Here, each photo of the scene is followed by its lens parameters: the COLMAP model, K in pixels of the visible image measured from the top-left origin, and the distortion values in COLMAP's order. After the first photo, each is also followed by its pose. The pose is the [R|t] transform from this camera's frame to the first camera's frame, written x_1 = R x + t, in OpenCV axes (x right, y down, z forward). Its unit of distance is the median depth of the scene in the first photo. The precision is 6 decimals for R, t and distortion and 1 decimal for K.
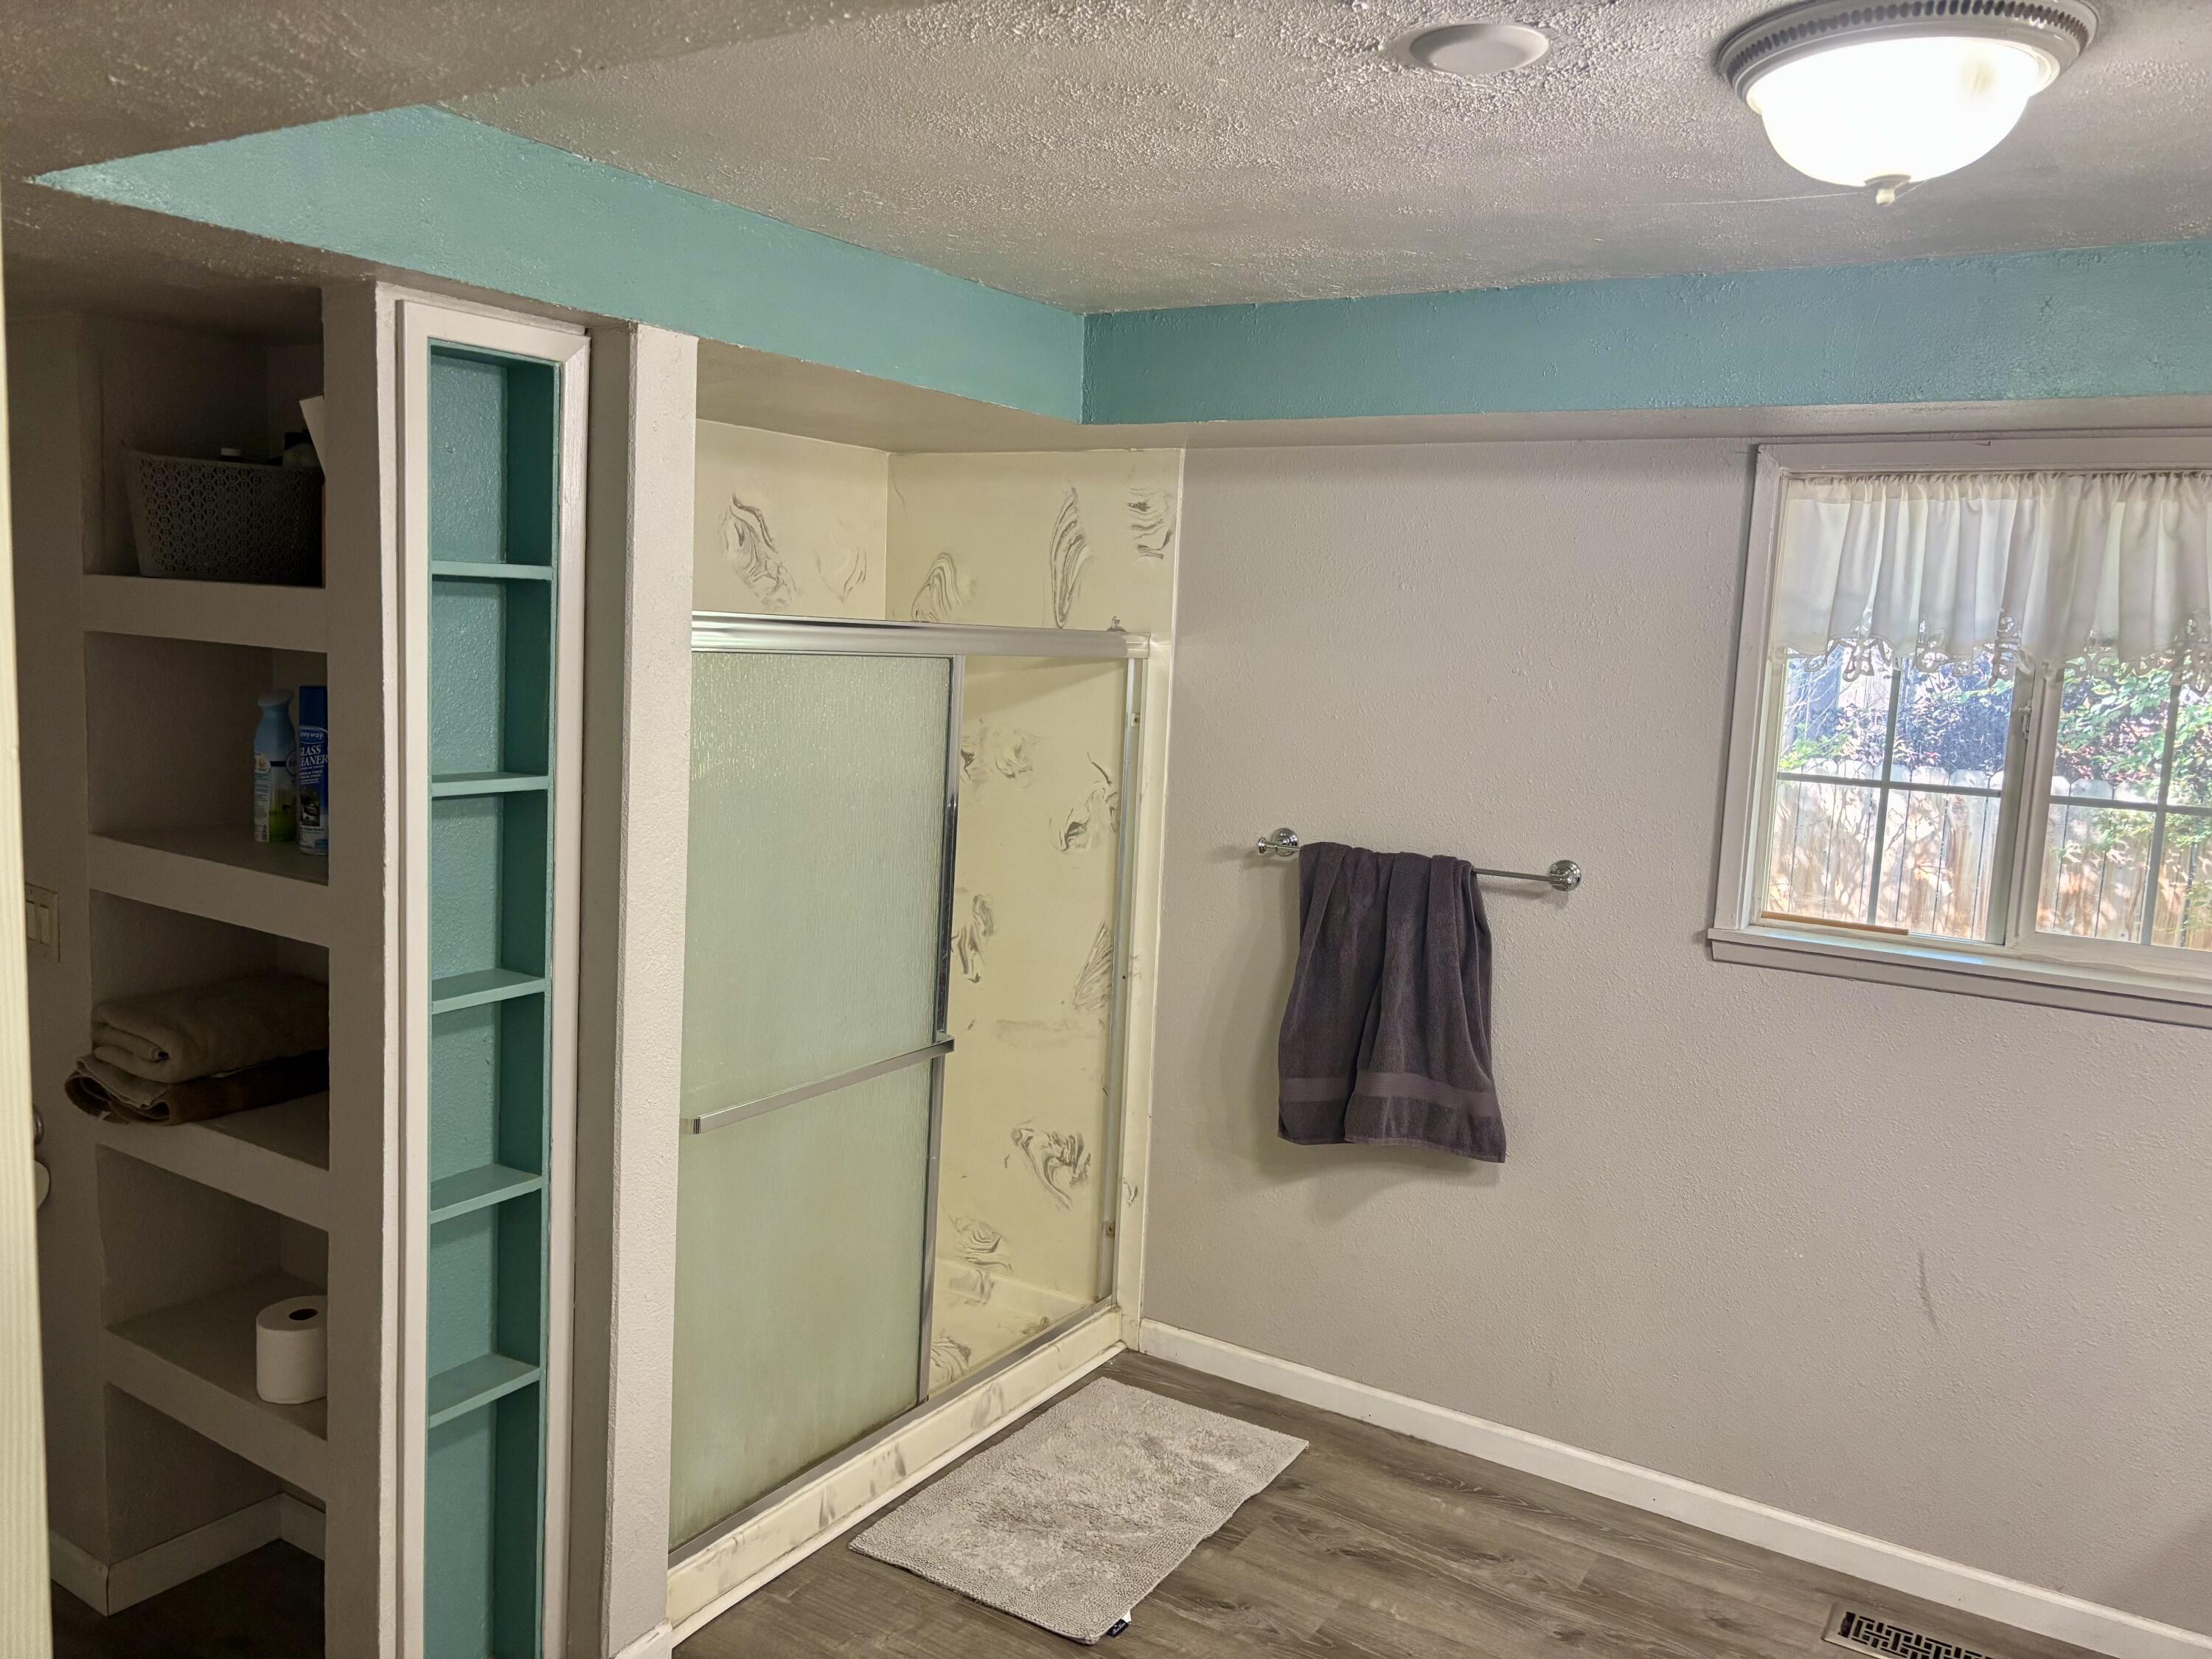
lens RADIAL K [[1670.2, 0, 1116.2], [0, 1670.2, 844.0], [0, 0, 1]] dist [0.053709, -0.061637]
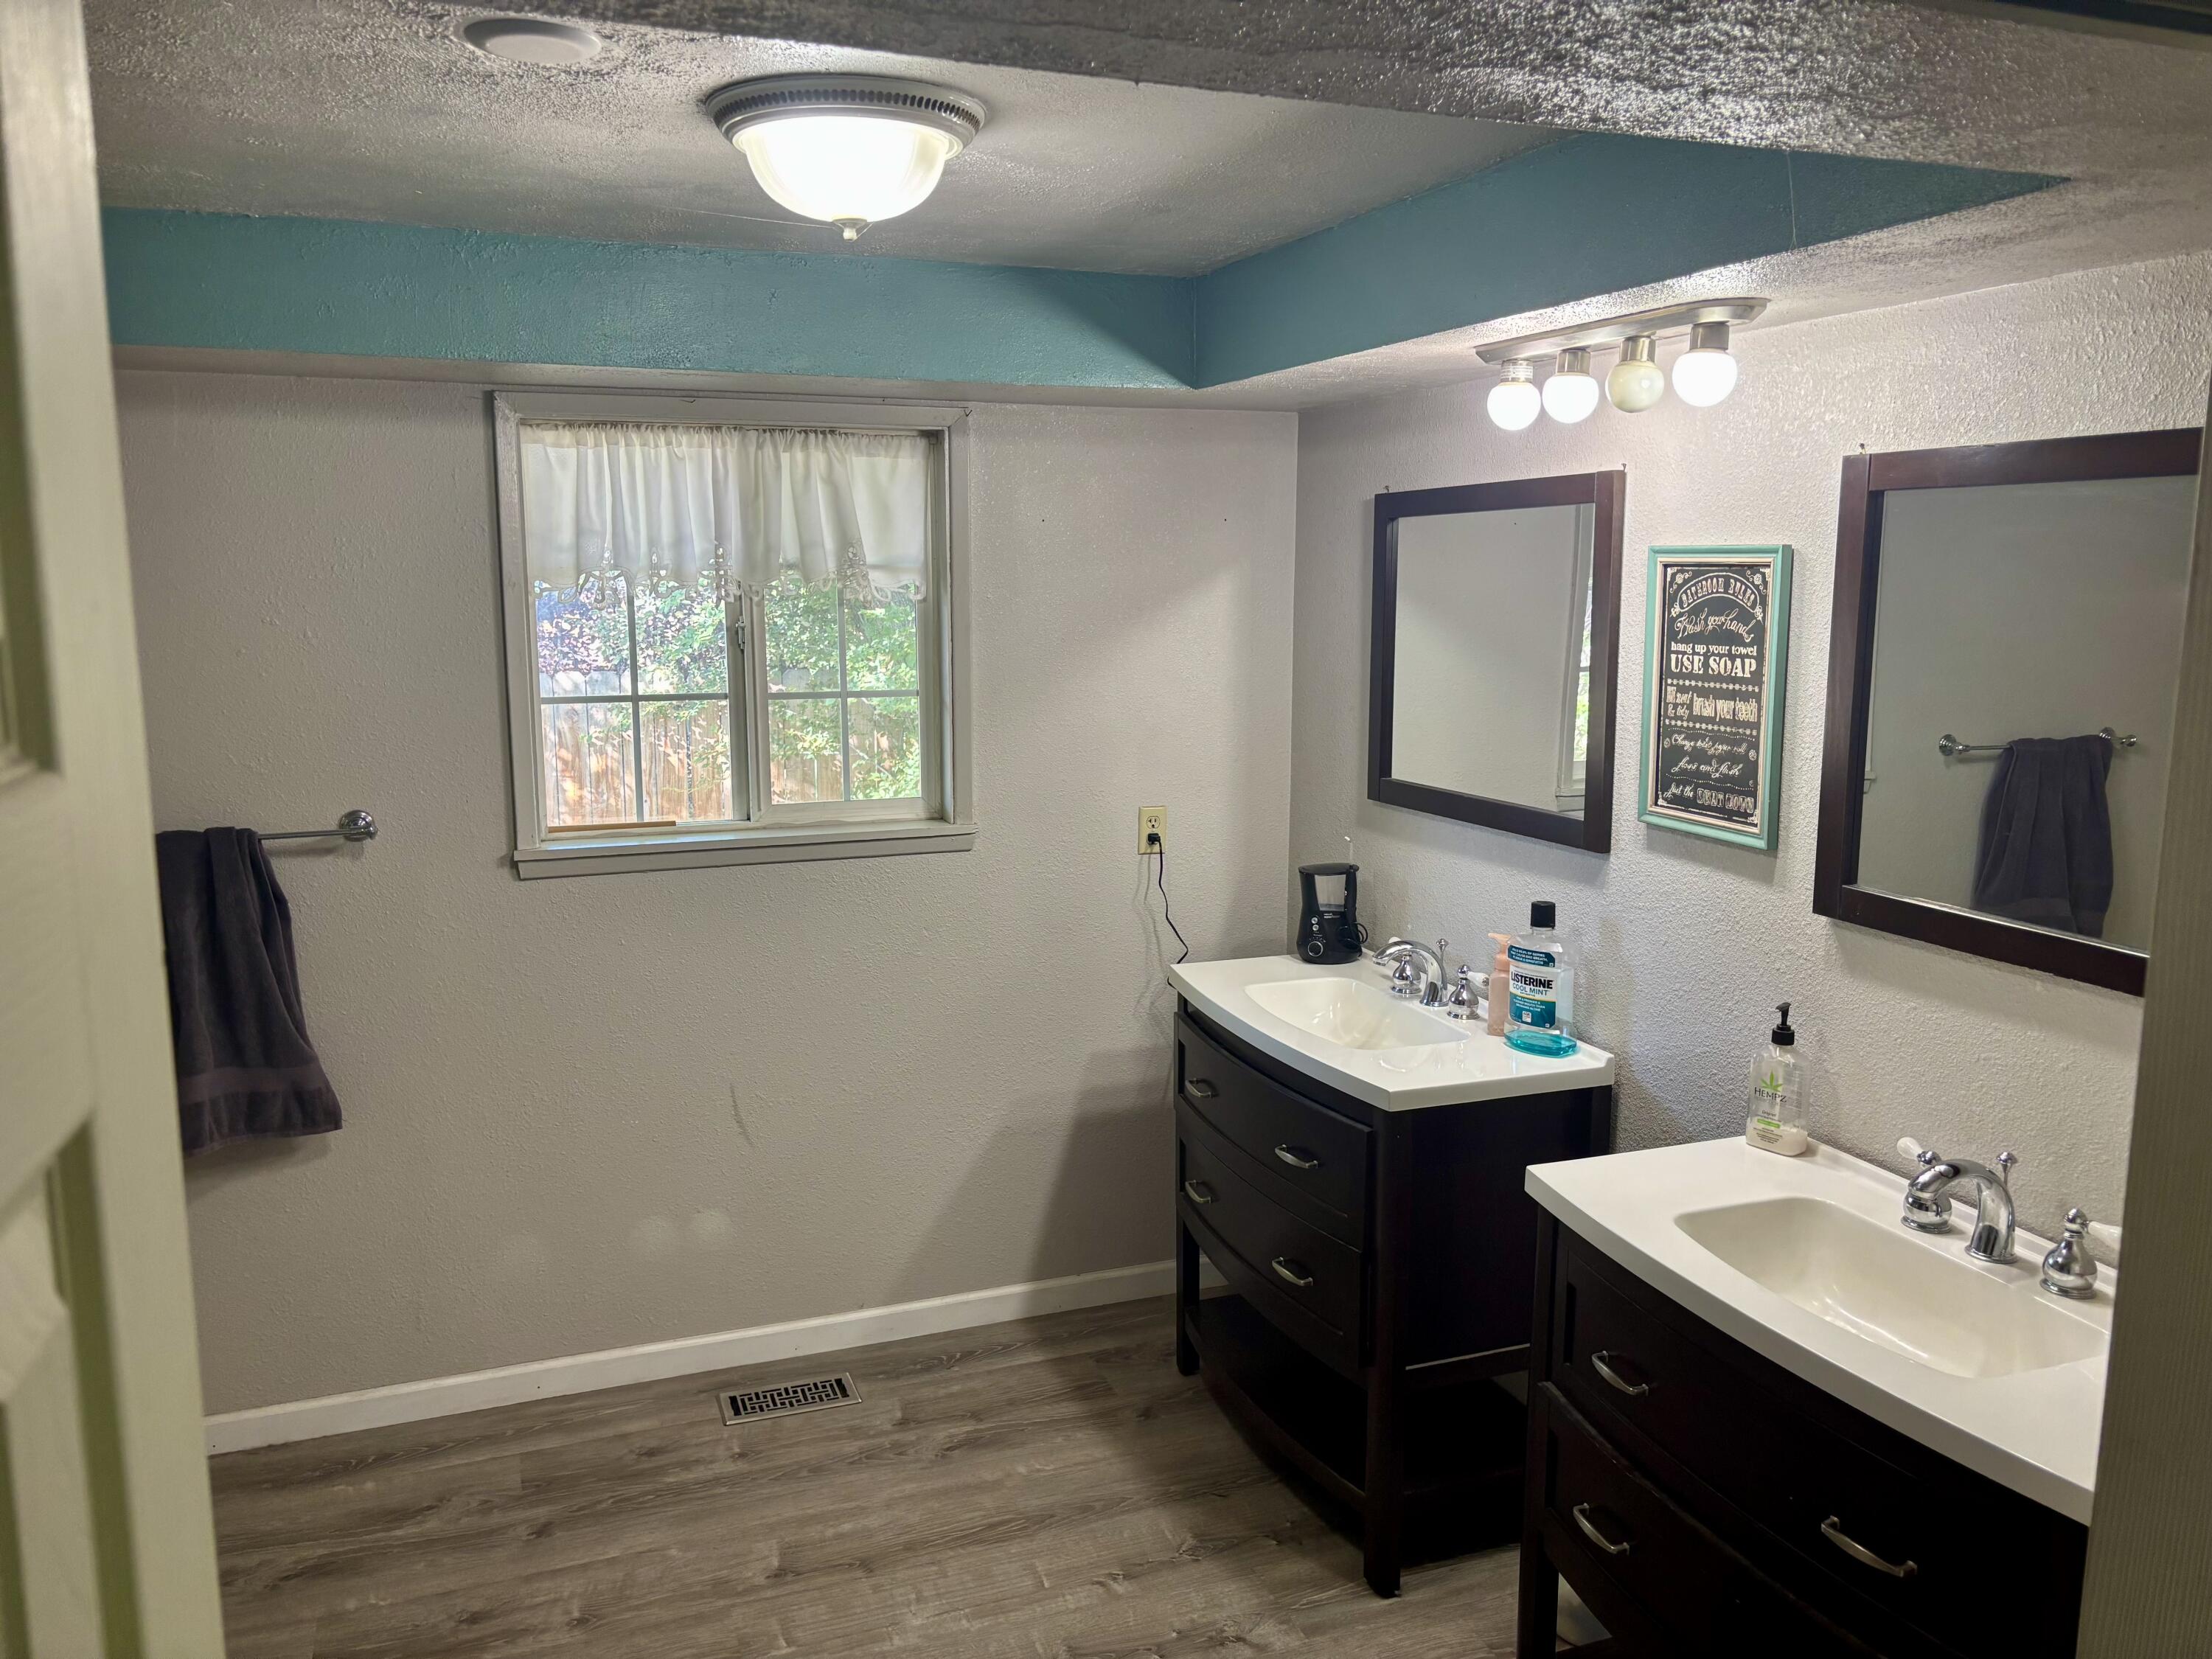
lens RADIAL K [[1670.2, 0, 1116.2], [0, 1670.2, 844.0], [0, 0, 1]] dist [0.053709, -0.061637]
pose [[0.602169, -0.179487, 0.777931, -0.251449], [0.133058, 0.983335, 0.123884, -0.036359], [-0.787203, 0.028911, 0.616016, 0.049687]]
